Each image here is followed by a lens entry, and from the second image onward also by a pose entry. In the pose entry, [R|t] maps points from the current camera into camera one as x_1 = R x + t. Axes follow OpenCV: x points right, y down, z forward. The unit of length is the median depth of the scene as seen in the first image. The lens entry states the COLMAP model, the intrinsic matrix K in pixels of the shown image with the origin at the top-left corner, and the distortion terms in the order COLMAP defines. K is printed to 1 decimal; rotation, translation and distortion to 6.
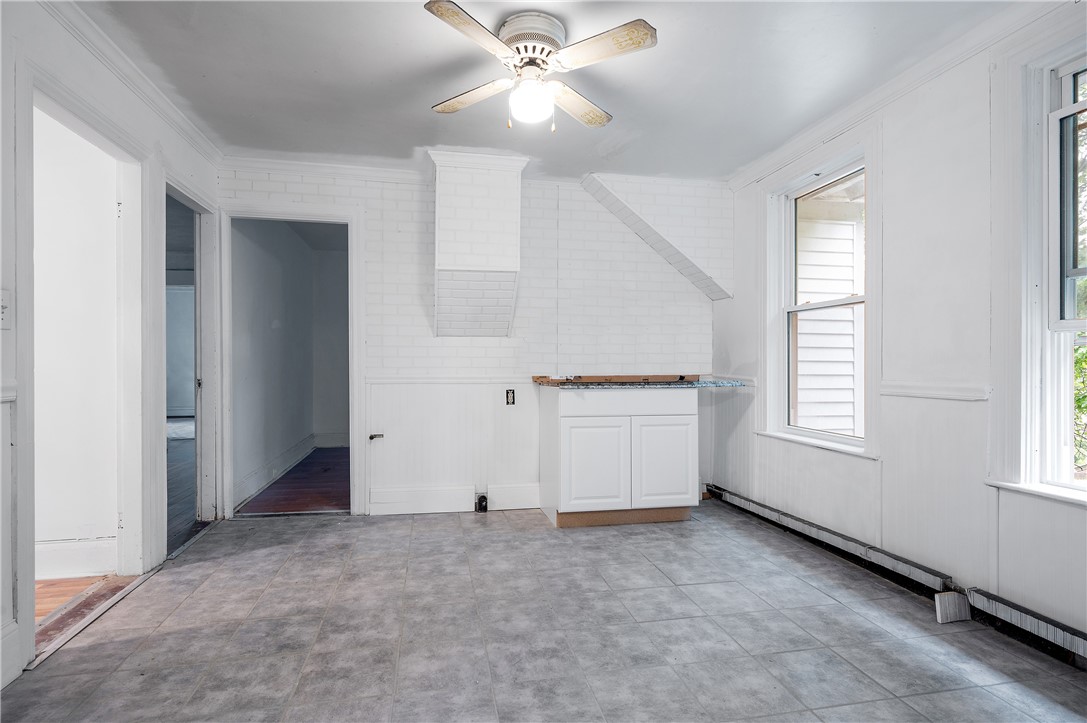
lens RADIAL K [[561.7, 0, 544.1], [0, 561.7, 363.6], [0, 0, 1]] dist [0.001932, 0.000198]
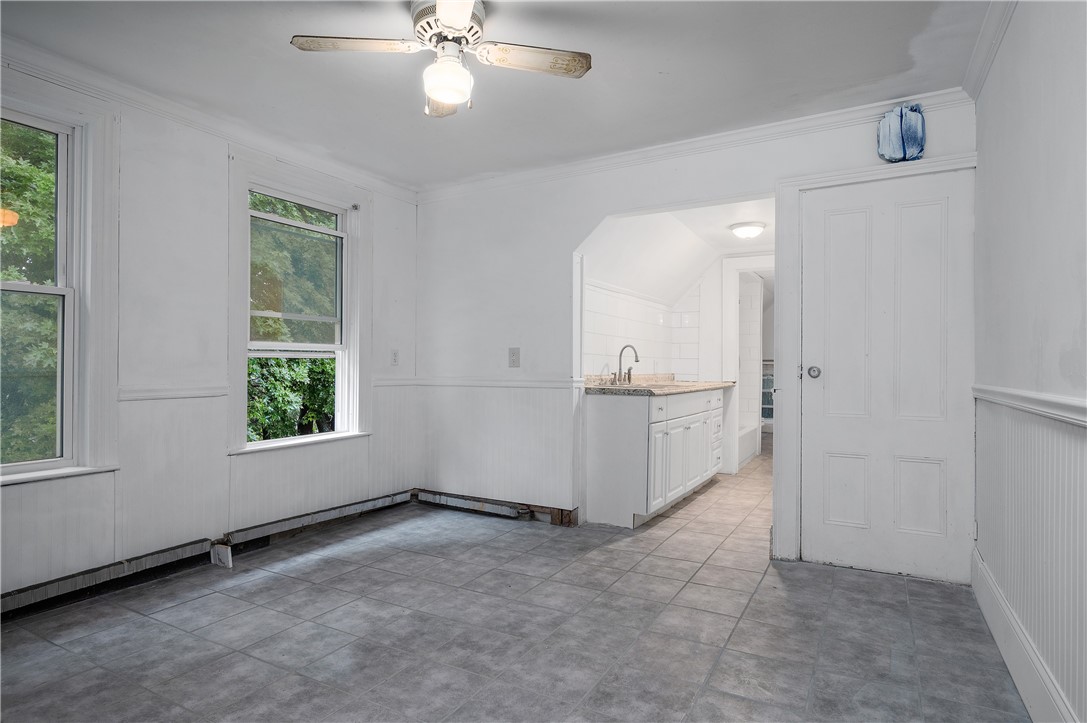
lens RADIAL K [[592.5, 0, 544.0], [0, 592.5, 362.9], [0, 0, 1]] dist [0.003063, 0.000583]
pose [[-0.761278, 0.001867, 0.648422, -0.803408], [-0.002438, 0.999981, -0.005742, -0.005978], [-0.648420, -0.005952, -0.761259, 1.723211]]
